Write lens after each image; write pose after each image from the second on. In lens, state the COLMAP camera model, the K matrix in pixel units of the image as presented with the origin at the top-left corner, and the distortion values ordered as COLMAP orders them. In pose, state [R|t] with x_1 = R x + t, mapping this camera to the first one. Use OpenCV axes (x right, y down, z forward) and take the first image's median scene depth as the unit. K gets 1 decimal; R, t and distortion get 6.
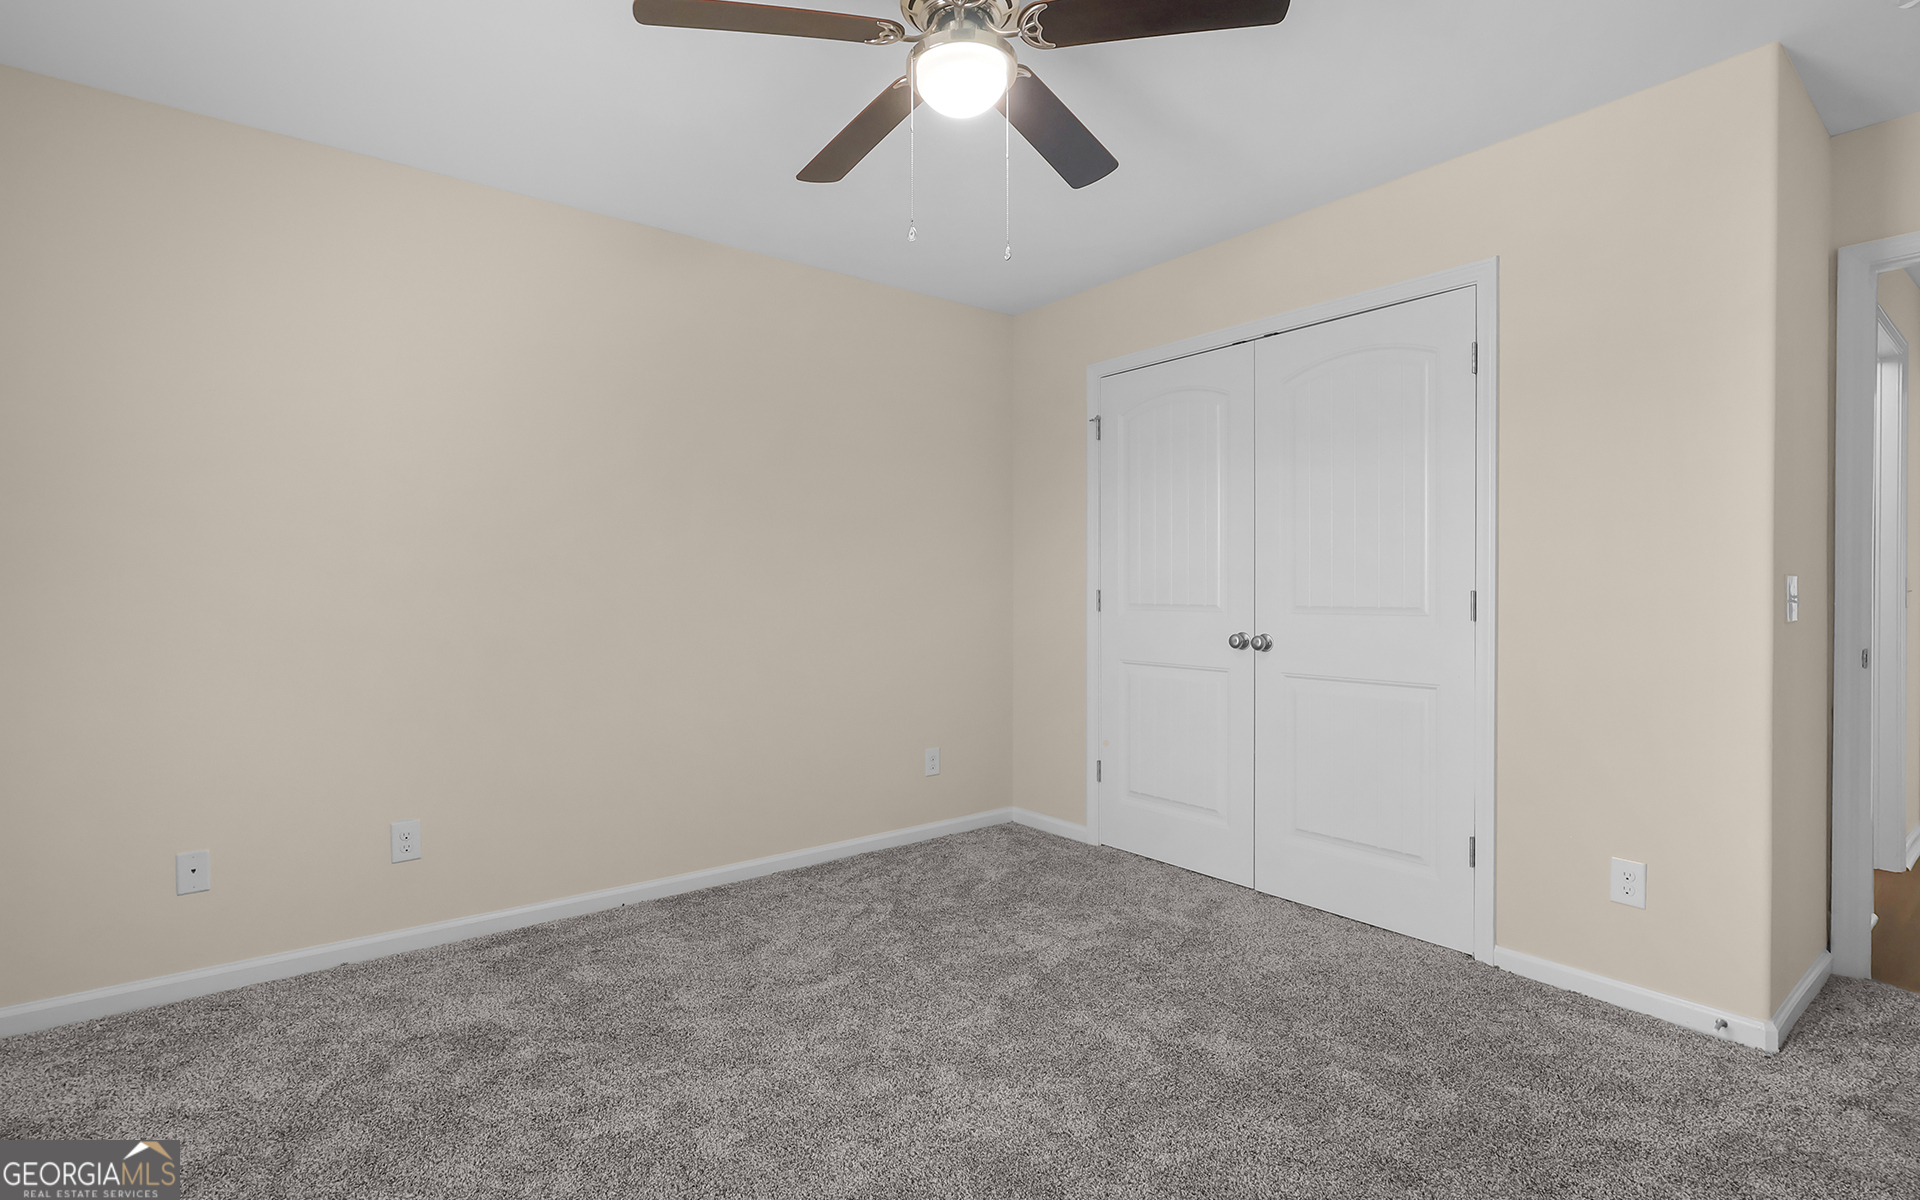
lens RADIAL K [[915.7, 0, 956.2], [0, 915.7, 594.0], [0, 0, 1]] dist [-0.002426, 0.000980]
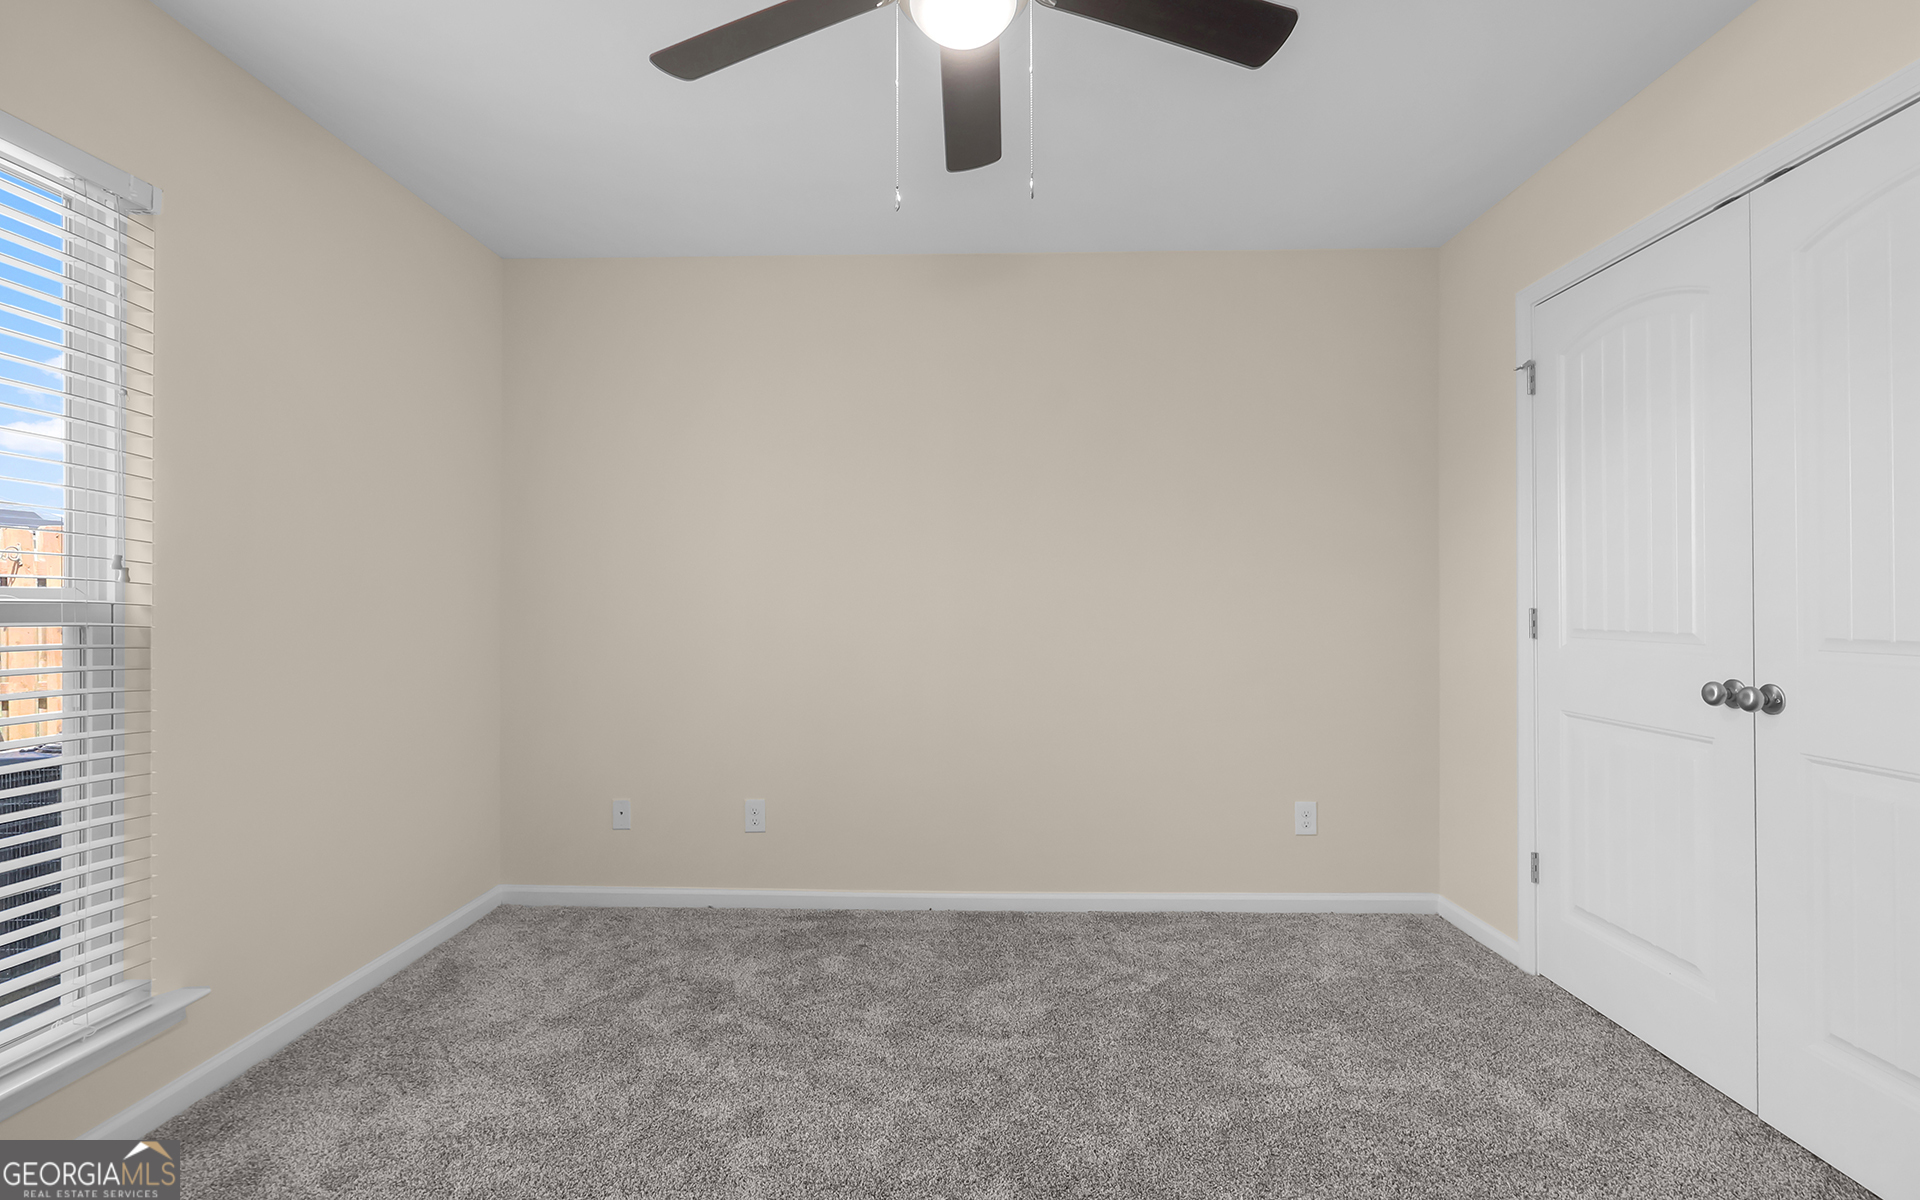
lens RADIAL K [[915.7, 0, 956.2], [0, 915.7, 594.0], [0, 0, 1]] dist [-0.002426, 0.000980]
pose [[0.760661, -0.005949, -0.649122, 0.323380], [-0.003450, 0.999907, -0.013207, -0.005155], [0.649140, 0.012286, 0.760570, 0.213744]]
